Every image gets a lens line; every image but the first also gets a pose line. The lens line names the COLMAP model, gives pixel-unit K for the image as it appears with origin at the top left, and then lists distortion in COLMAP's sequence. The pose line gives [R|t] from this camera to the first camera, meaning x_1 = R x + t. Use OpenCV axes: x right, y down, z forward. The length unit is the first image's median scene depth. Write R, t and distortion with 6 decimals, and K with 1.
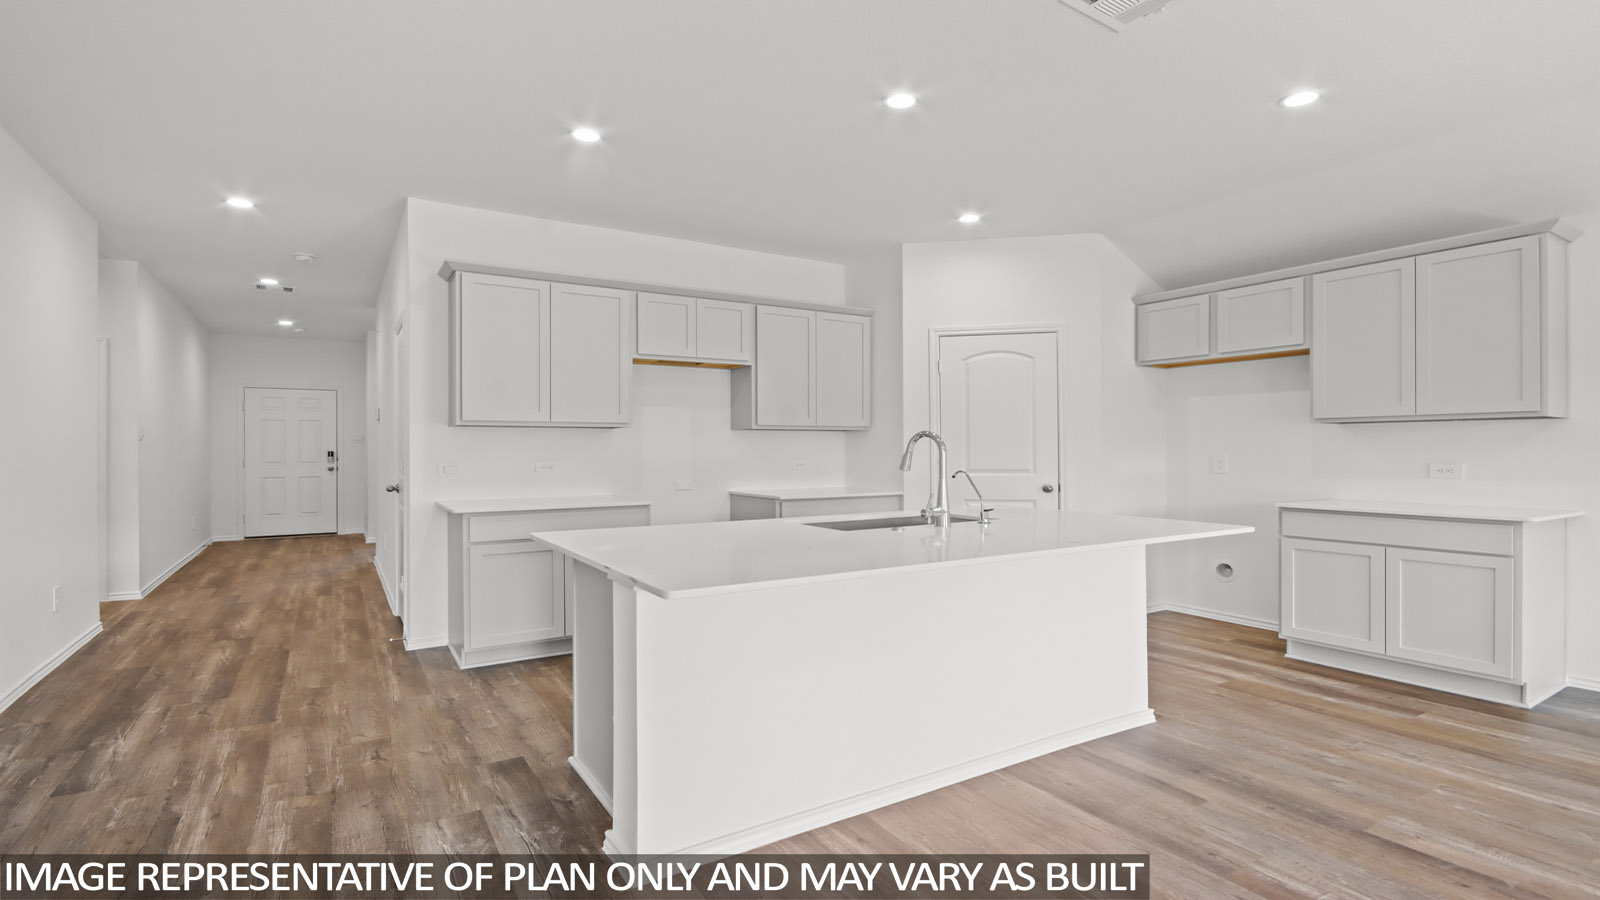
lens RADIAL K [[759.6, 0, 800.0], [0, 759.6, 450.0], [0, 0, 1]] dist [-0.000365, 0.000215]
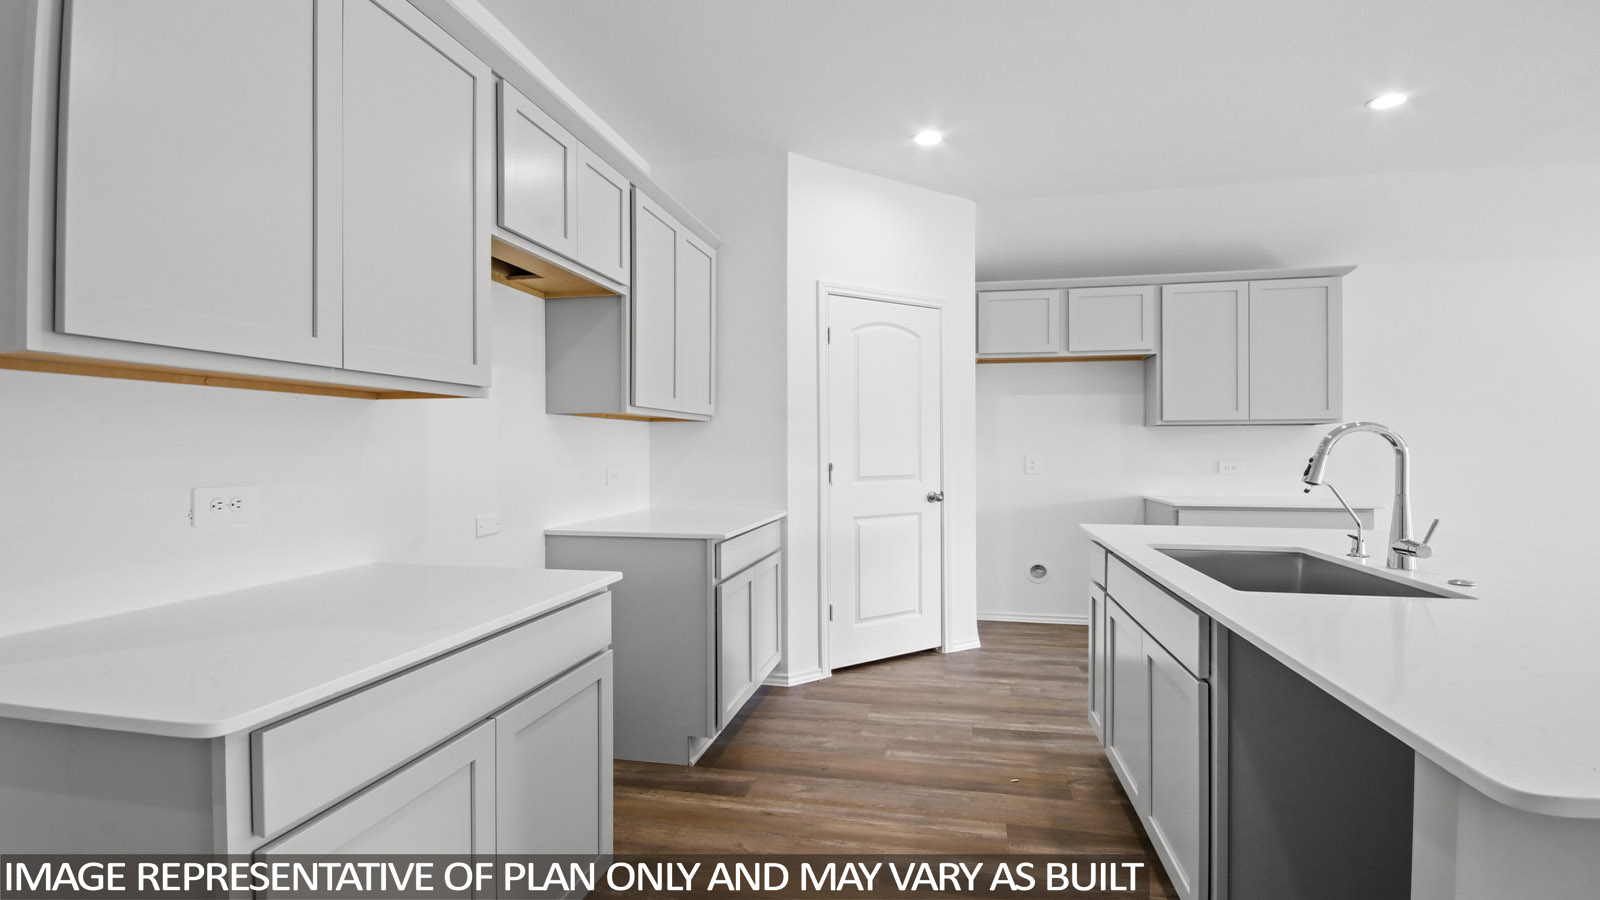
lens RADIAL K [[759.6, 0, 800.0], [0, 759.6, 450.0], [0, 0, 1]] dist [-0.000365, 0.000215]
pose [[0.690509, -0.000741, 0.723324, -0.386922], [0.001544, 0.999999, -0.000449, -0.000629], [-0.723323, 0.001427, 0.690509, 0.558753]]
